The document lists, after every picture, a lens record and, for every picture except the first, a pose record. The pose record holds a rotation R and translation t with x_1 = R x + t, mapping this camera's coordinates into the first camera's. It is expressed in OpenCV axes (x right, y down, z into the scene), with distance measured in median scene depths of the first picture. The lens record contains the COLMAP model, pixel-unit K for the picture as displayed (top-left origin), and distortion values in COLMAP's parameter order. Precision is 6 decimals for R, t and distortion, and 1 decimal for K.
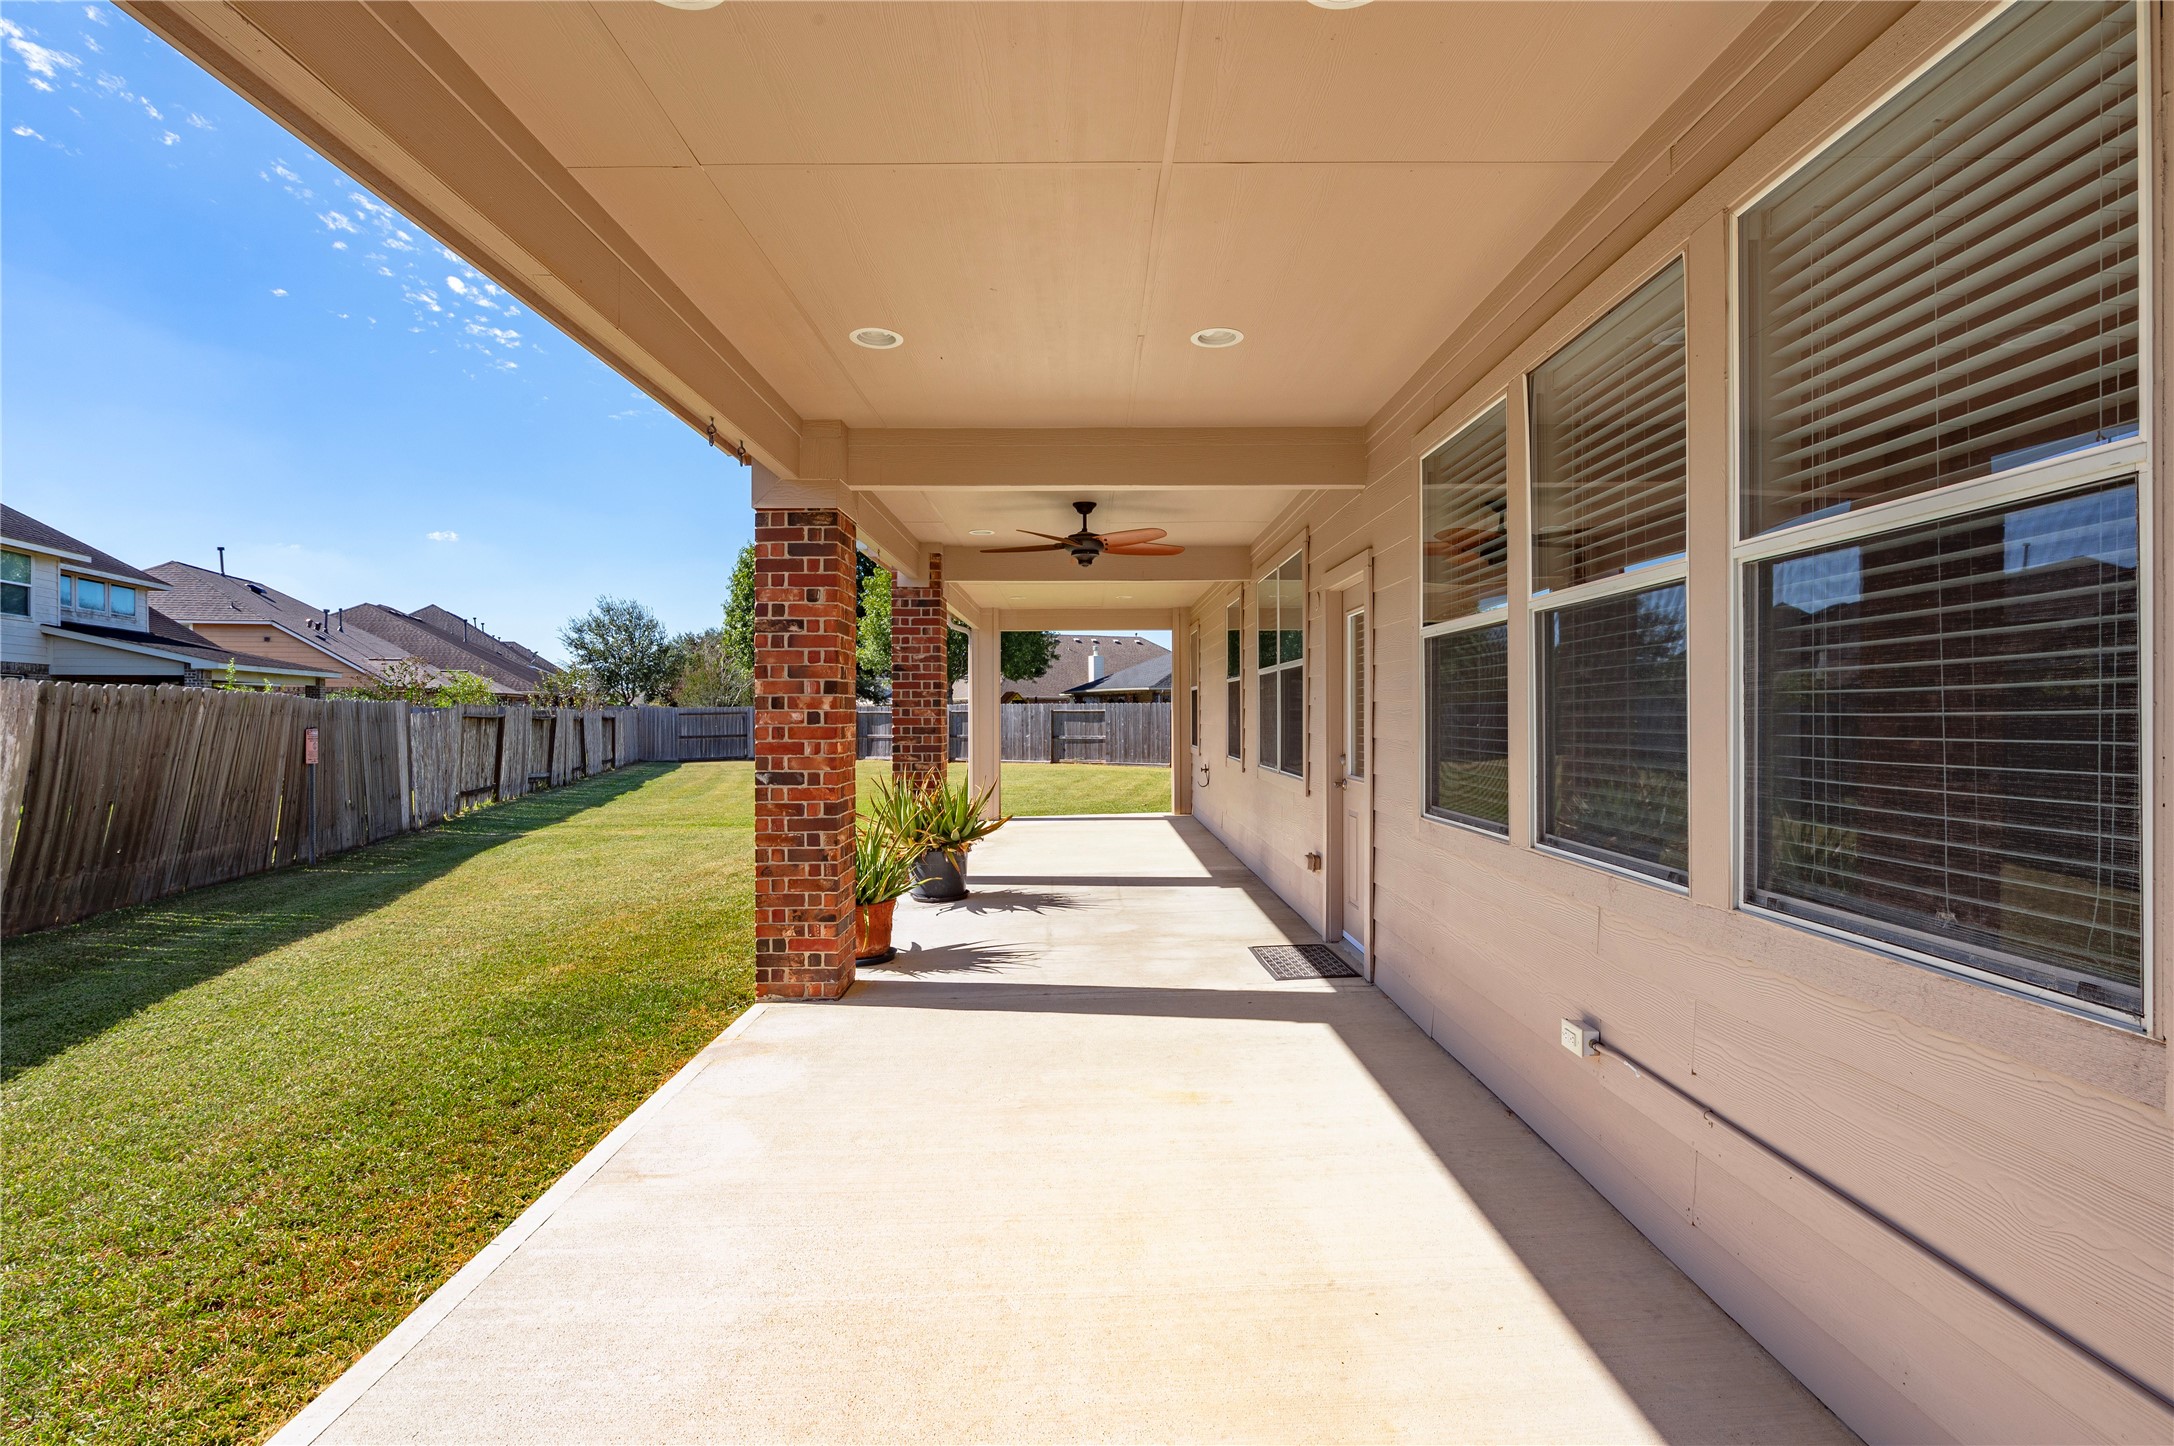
lens RADIAL K [[1038.9, 0, 1097.8], [0, 1038.9, 716.4], [0, 0, 1]] dist [0.001503, -0.000455]
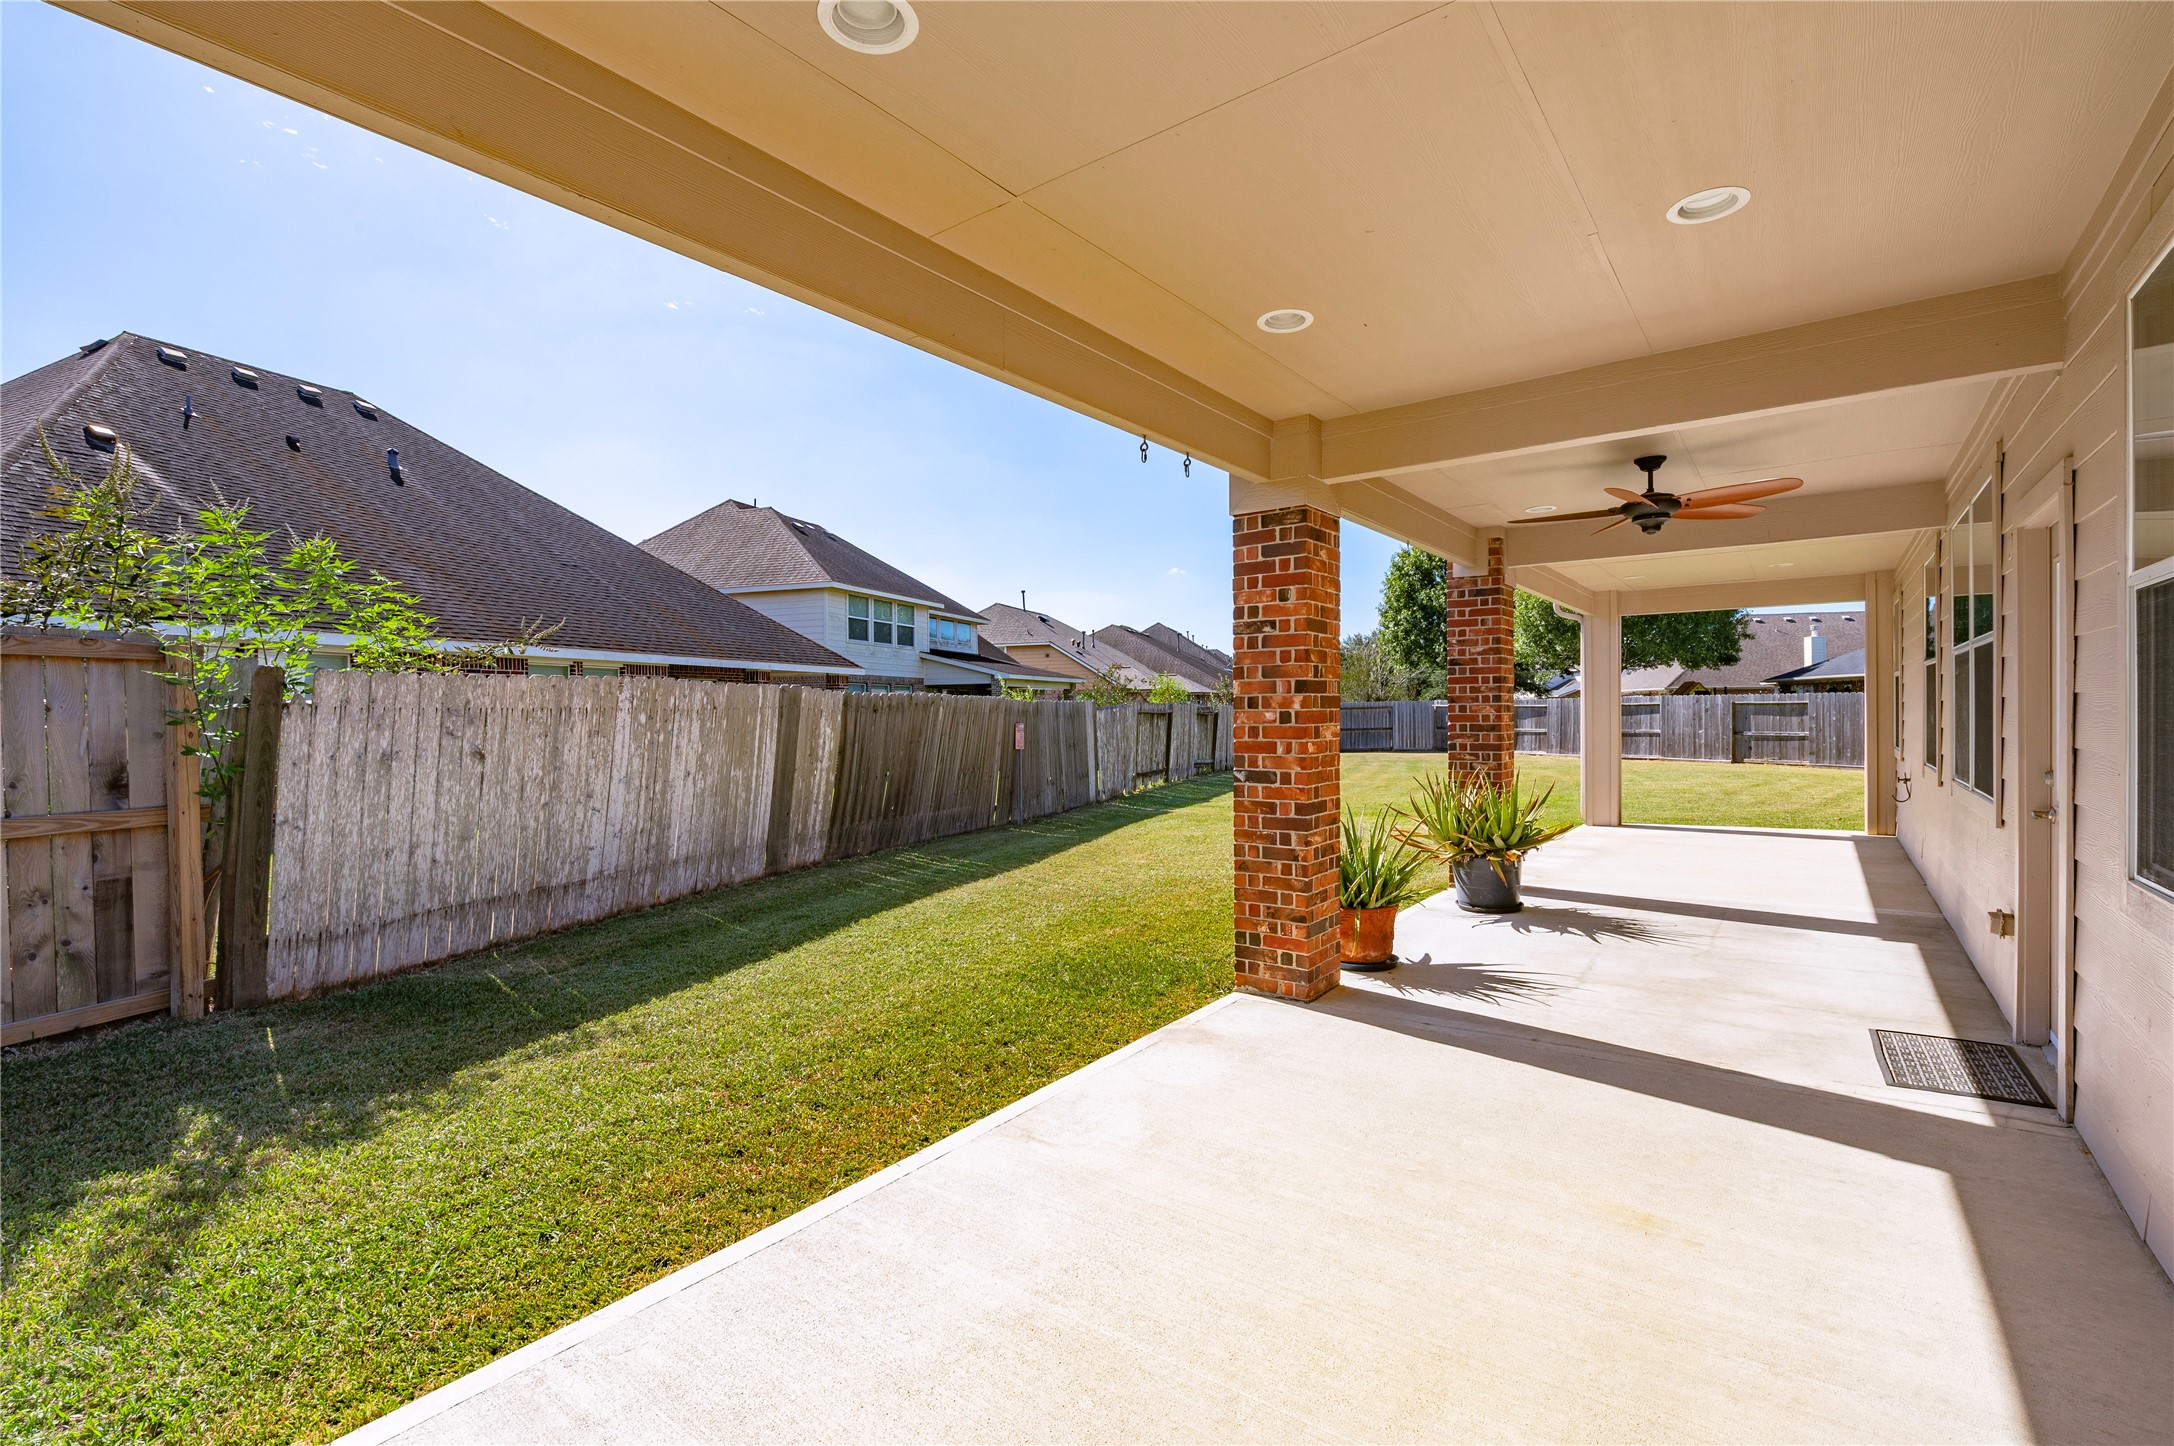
lens RADIAL K [[972.7, 0, 1083.0], [0, 972.7, 715.7], [0, 0, 1]] dist [-0.002115, -0.000374]
pose [[0.790328, -0.000938, -0.612683, 0.102417], [0.004649, 0.999979, 0.004466, -0.003707], [0.612666, -0.006378, 0.790316, 0.097424]]
